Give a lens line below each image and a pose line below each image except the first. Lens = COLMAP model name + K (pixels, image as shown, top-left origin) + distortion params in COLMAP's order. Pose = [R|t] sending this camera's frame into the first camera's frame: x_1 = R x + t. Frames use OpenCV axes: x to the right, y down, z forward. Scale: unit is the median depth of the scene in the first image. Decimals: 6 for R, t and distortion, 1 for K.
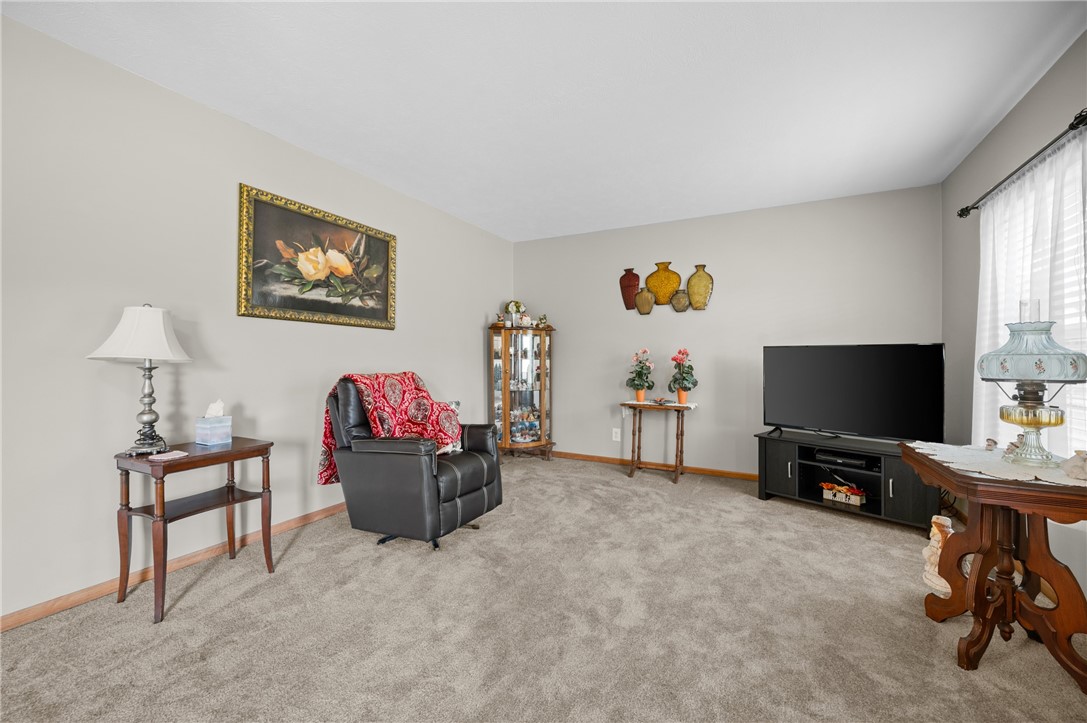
lens RADIAL K [[434.8, 0, 544.7], [0, 434.8, 357.0], [0, 0, 1]] dist [-0.002476, -0.000281]
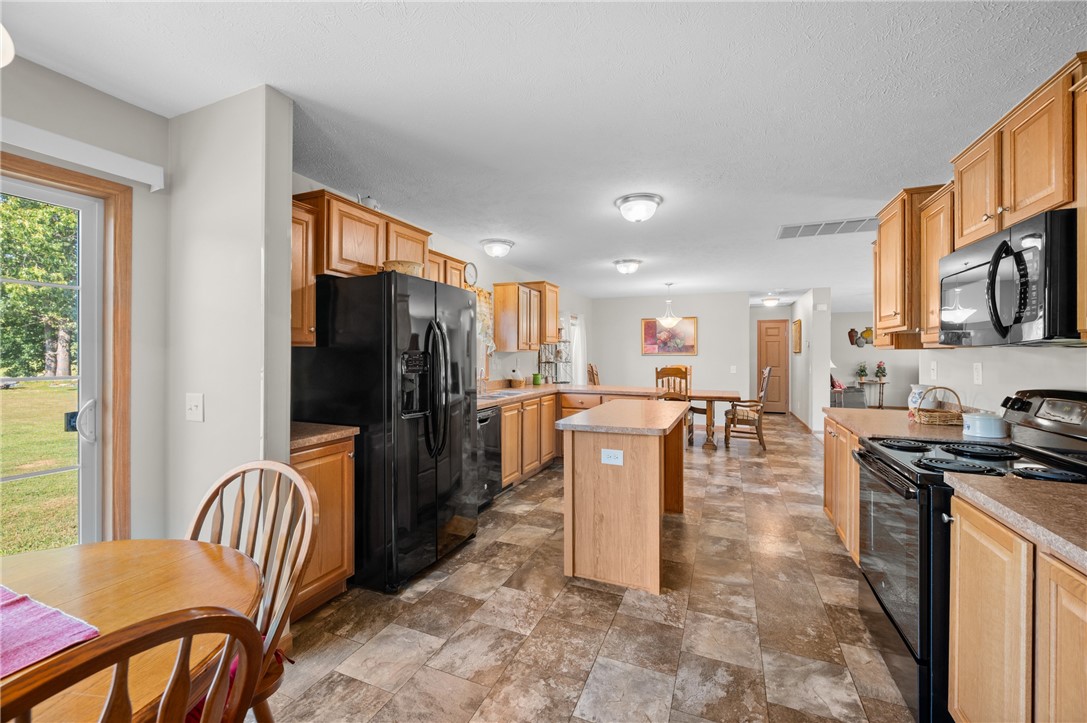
lens RADIAL K [[434.8, 0, 544.7], [0, 434.8, 357.0], [0, 0, 1]] dist [-0.002476, -0.000281]
pose [[0.996091, -0.001139, 0.088330, -2.565121], [0.000570, 0.999979, 0.006460, -0.080188], [-0.088336, -0.006385, 0.996070, -1.911929]]
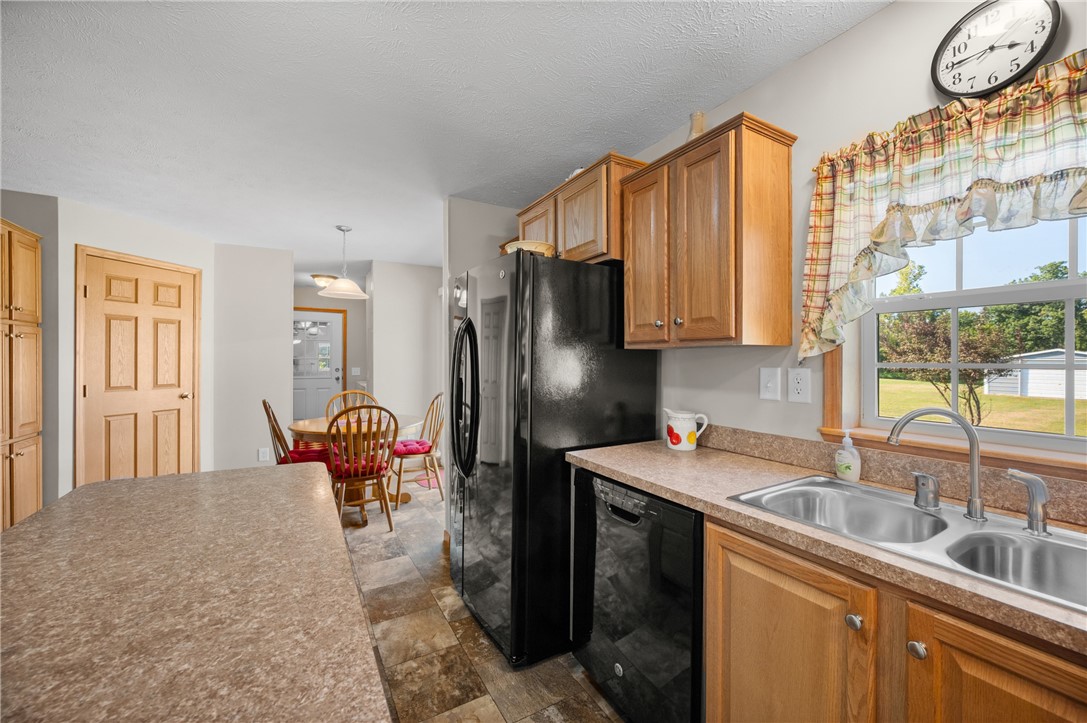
lens RADIAL K [[427.7, 0, 543.6], [0, 427.7, 359.5], [0, 0, 1]] dist [-0.001162, -0.000184]
pose [[-0.526680, -0.005716, -0.850044, -2.164596], [-0.005369, 0.999980, -0.003397, -0.074209], [0.850046, 0.002775, -0.526700, -0.567642]]
